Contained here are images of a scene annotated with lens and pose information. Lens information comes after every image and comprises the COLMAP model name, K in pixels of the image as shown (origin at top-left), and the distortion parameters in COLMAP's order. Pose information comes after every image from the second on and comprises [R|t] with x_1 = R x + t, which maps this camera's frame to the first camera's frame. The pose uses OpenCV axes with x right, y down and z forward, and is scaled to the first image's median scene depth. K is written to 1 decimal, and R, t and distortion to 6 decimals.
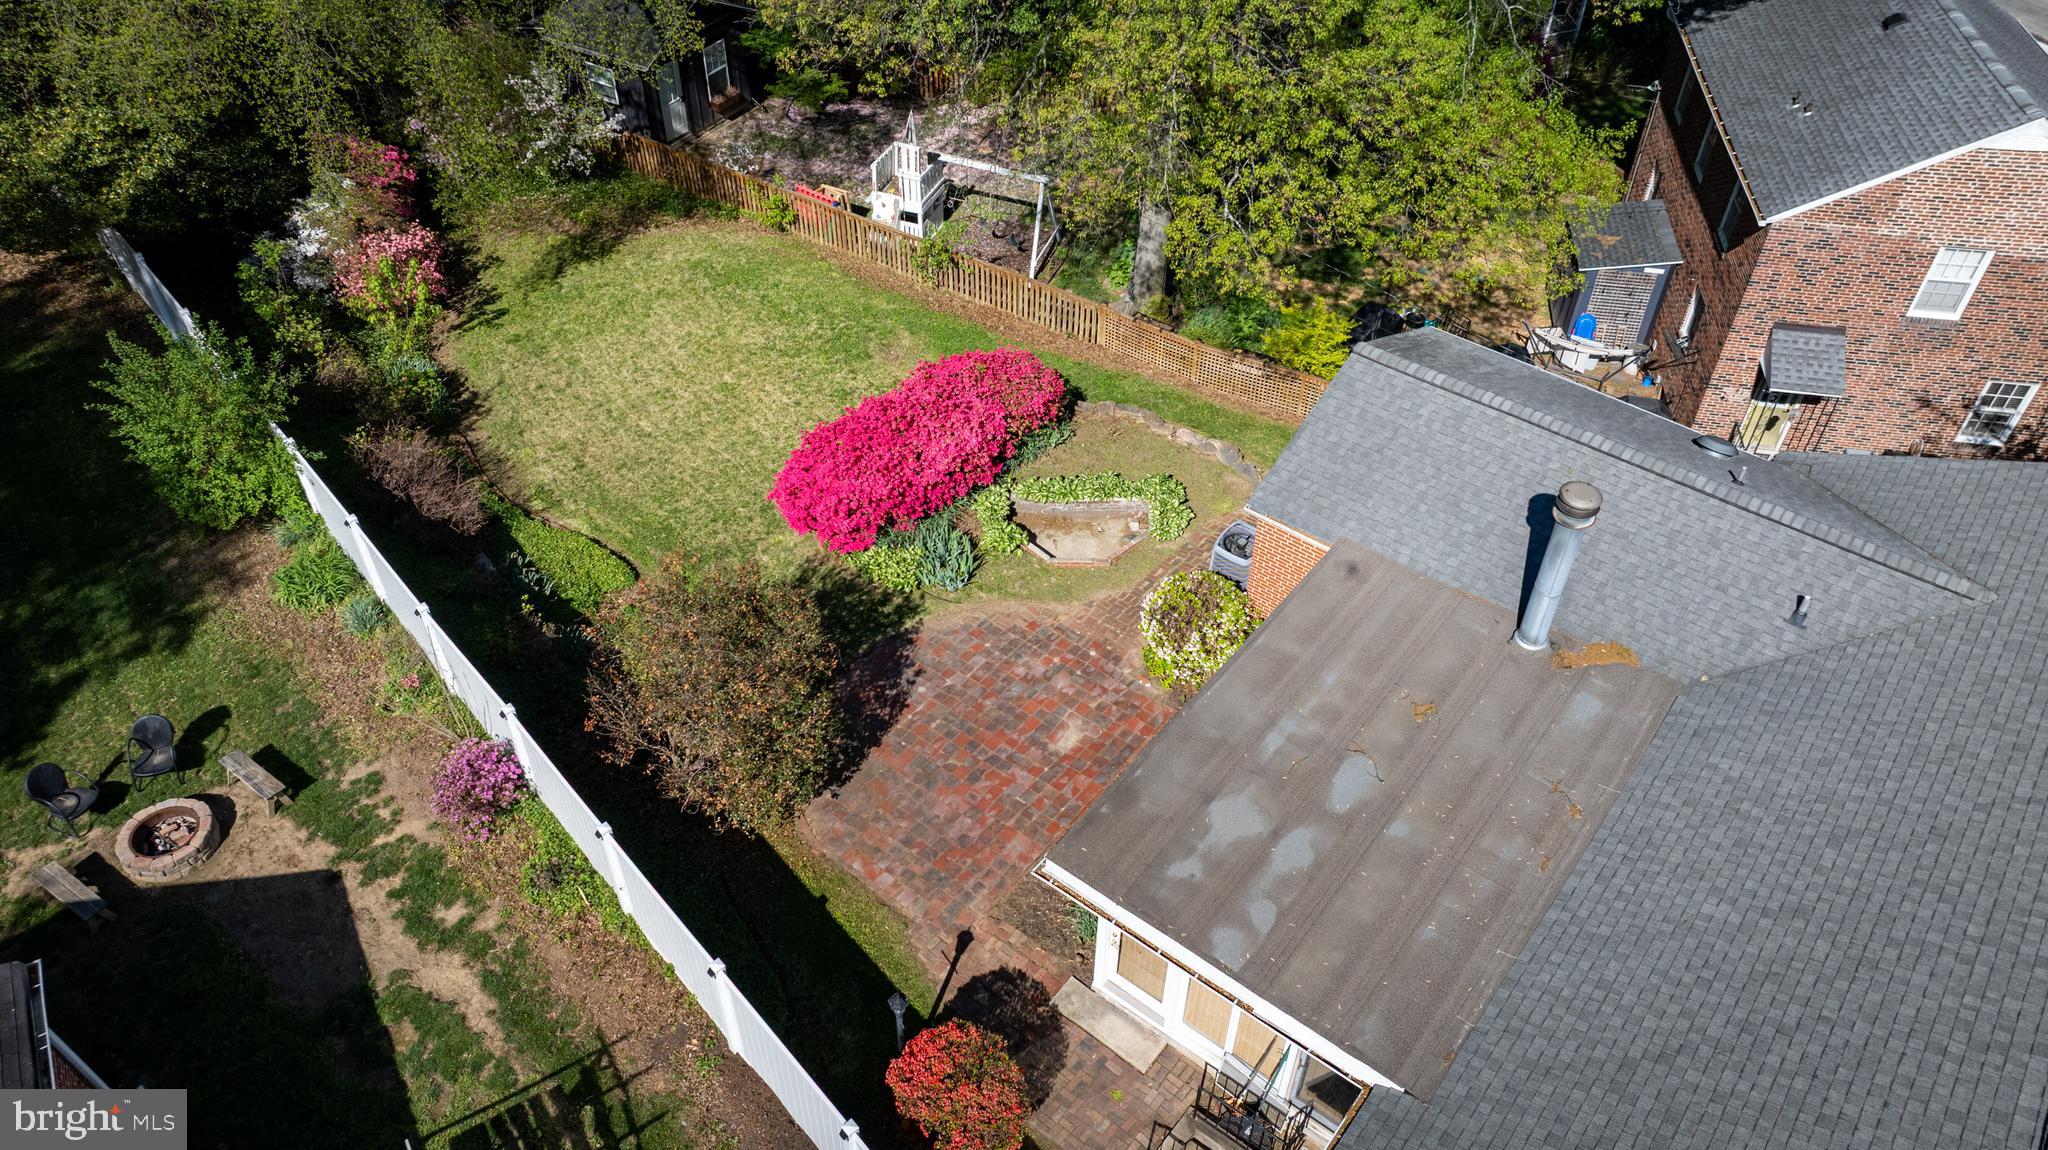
lens RADIAL K [[1454.2, 0, 1029.0], [0, 1454.2, 575.0], [0, 0, 1]] dist [-0.029906, -0.004207]
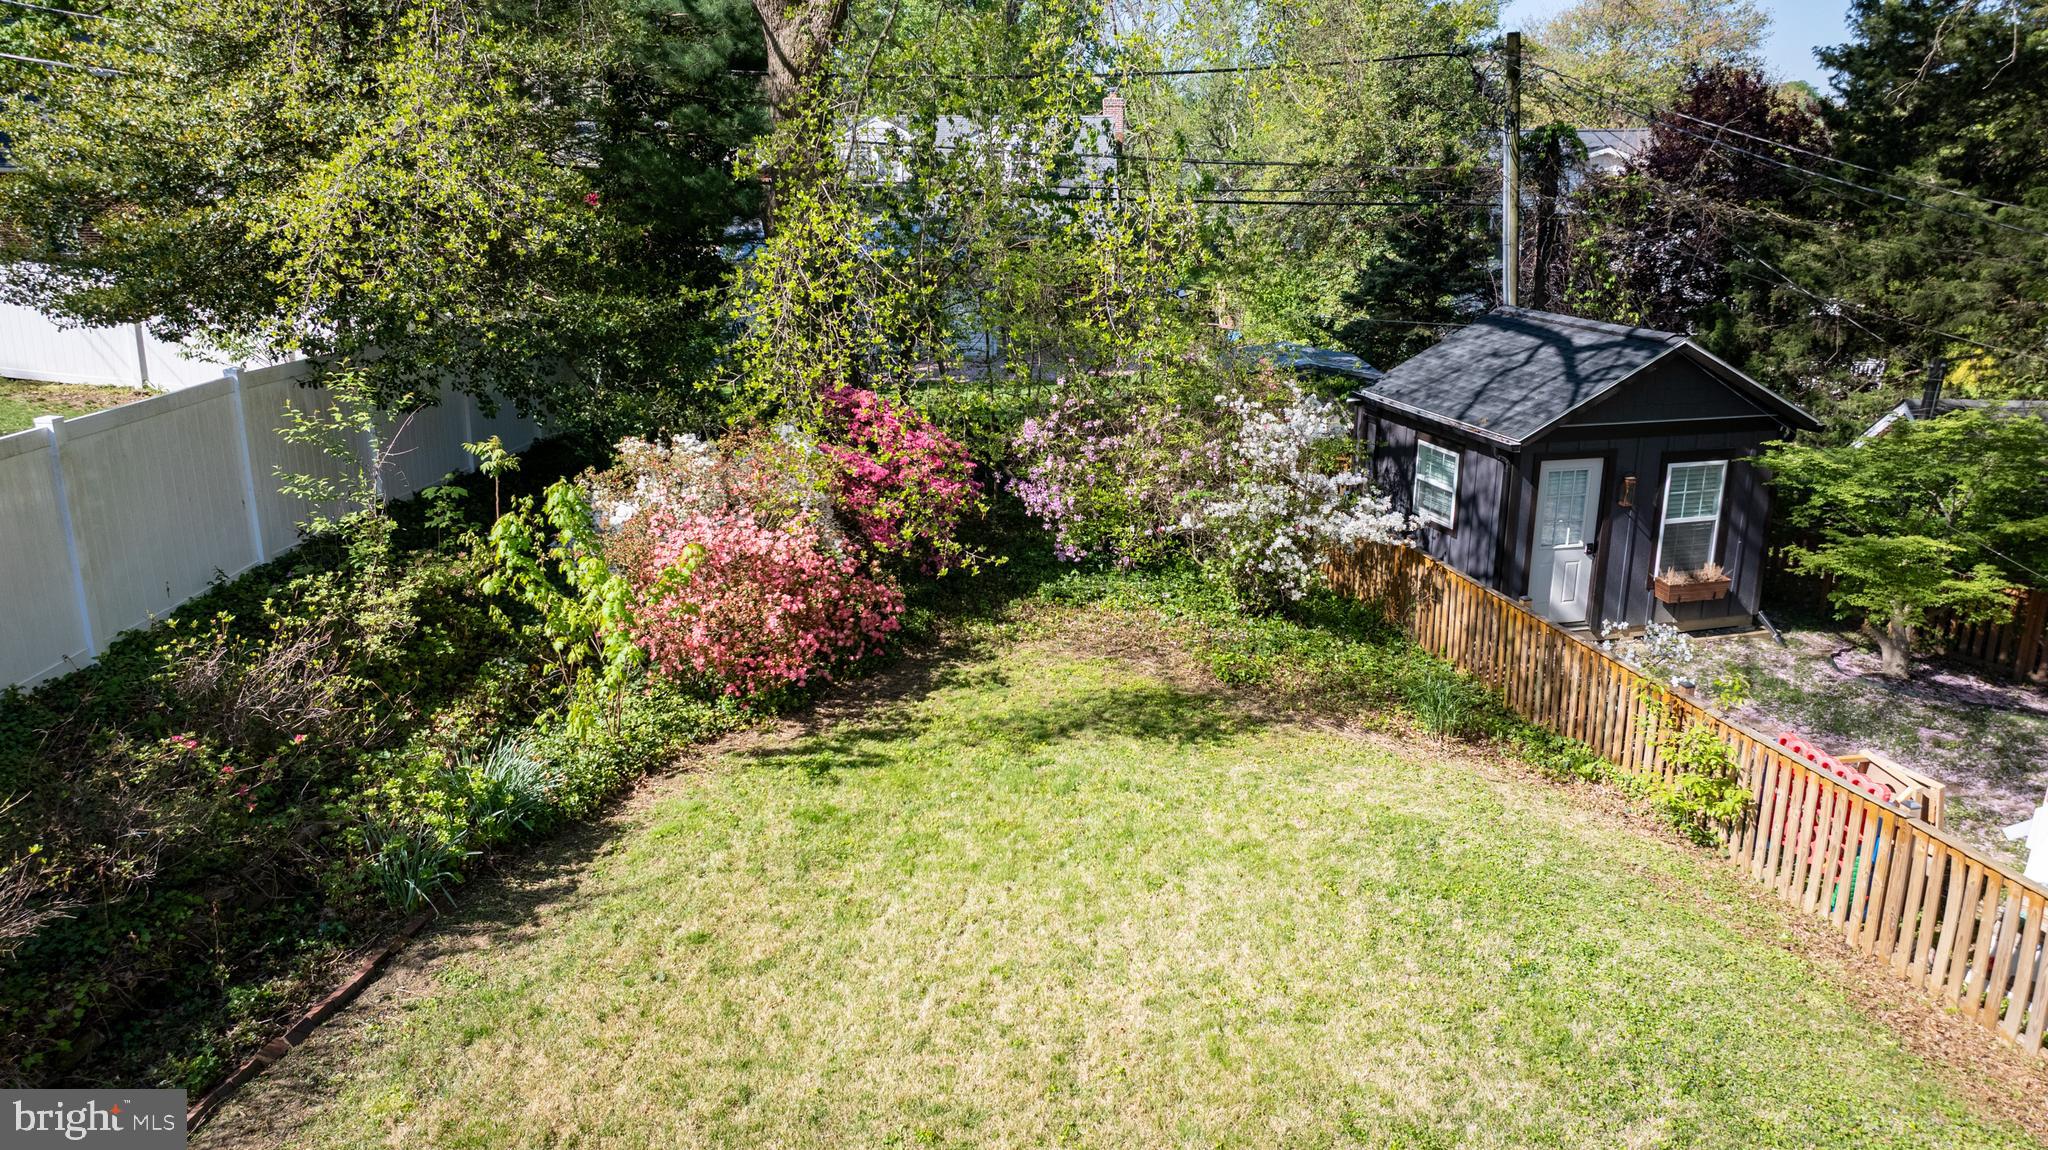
lens RADIAL K [[1454.2, 0, 1019.6], [0, 1454.2, 574.9], [0, 0, 1]] dist [-0.029906, -0.004207]
pose [[0.729941, 0.189586, -0.656691, -0.076456], [-0.470222, 0.836566, -0.281156, -0.120428], [0.496062, 0.514018, 0.699791, 0.657589]]
